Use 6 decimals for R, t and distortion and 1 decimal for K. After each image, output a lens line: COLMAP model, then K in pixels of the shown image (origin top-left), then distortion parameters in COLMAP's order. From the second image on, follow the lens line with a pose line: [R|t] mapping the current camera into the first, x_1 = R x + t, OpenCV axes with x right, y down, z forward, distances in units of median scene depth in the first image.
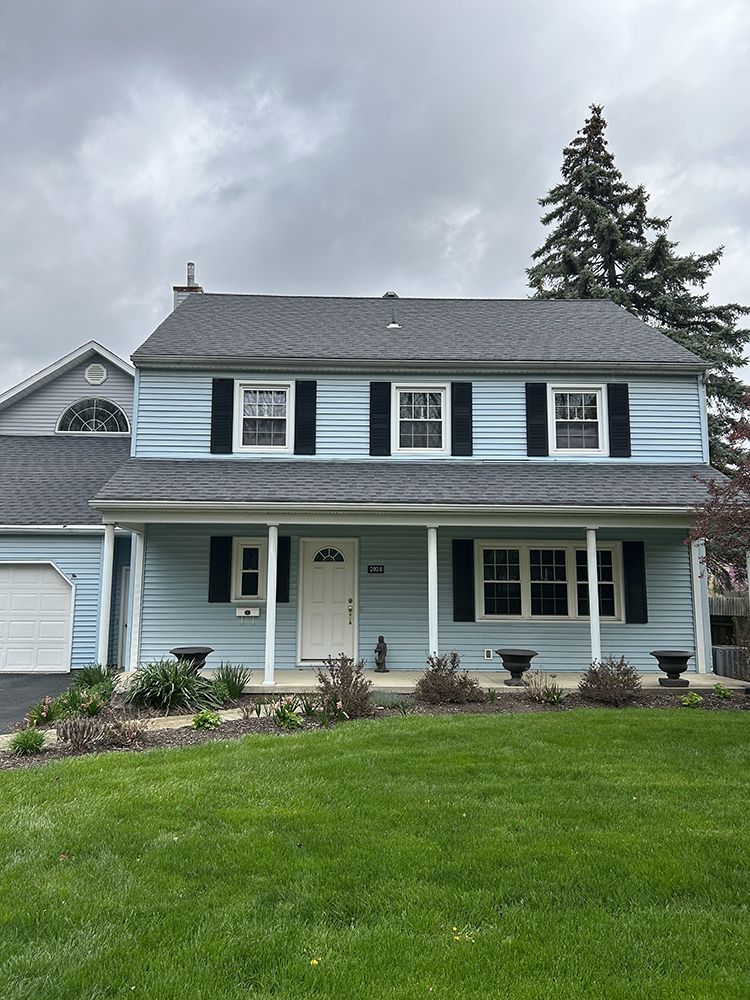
lens RADIAL K [[738.6, 0, 370.4], [0, 738.6, 494.9], [0, 0, 1]] dist [0.158214, -0.373389]
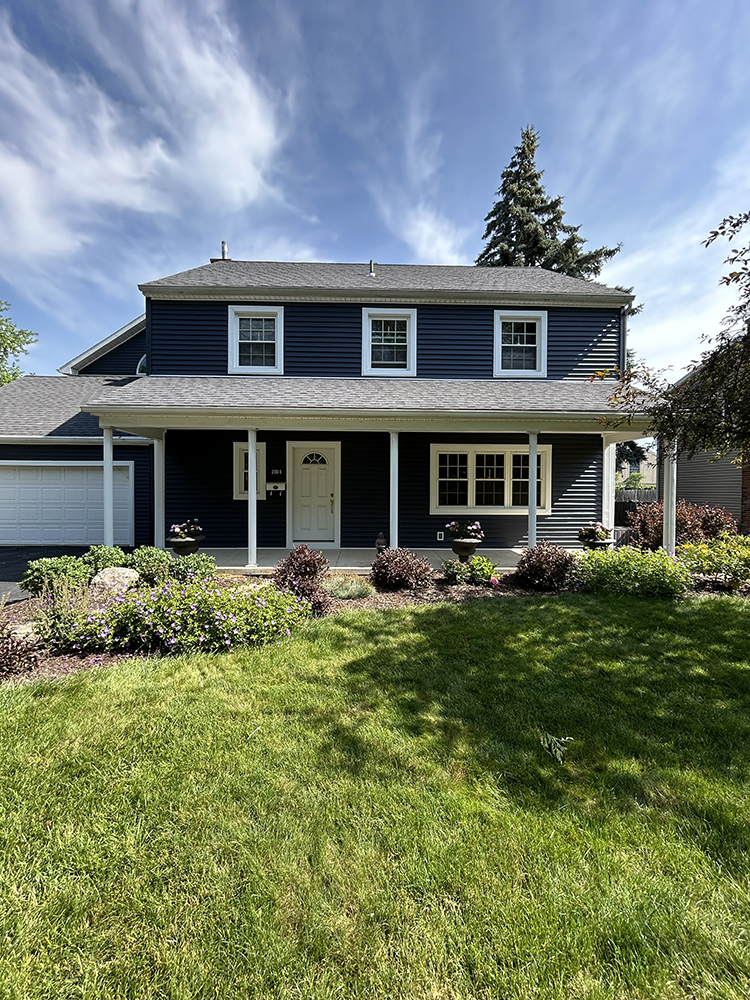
lens RADIAL K [[402.8, 0, 375.0], [0, 402.8, 500.0], [0, 0, 1]] dist [-0.002886, -0.000411]
pose [[0.999982, 0.000154, -0.006019, 0.048222], [0.000820, 0.986873, 0.161495, 0.039692], [0.005965, -0.161497, 0.986855, 0.315994]]
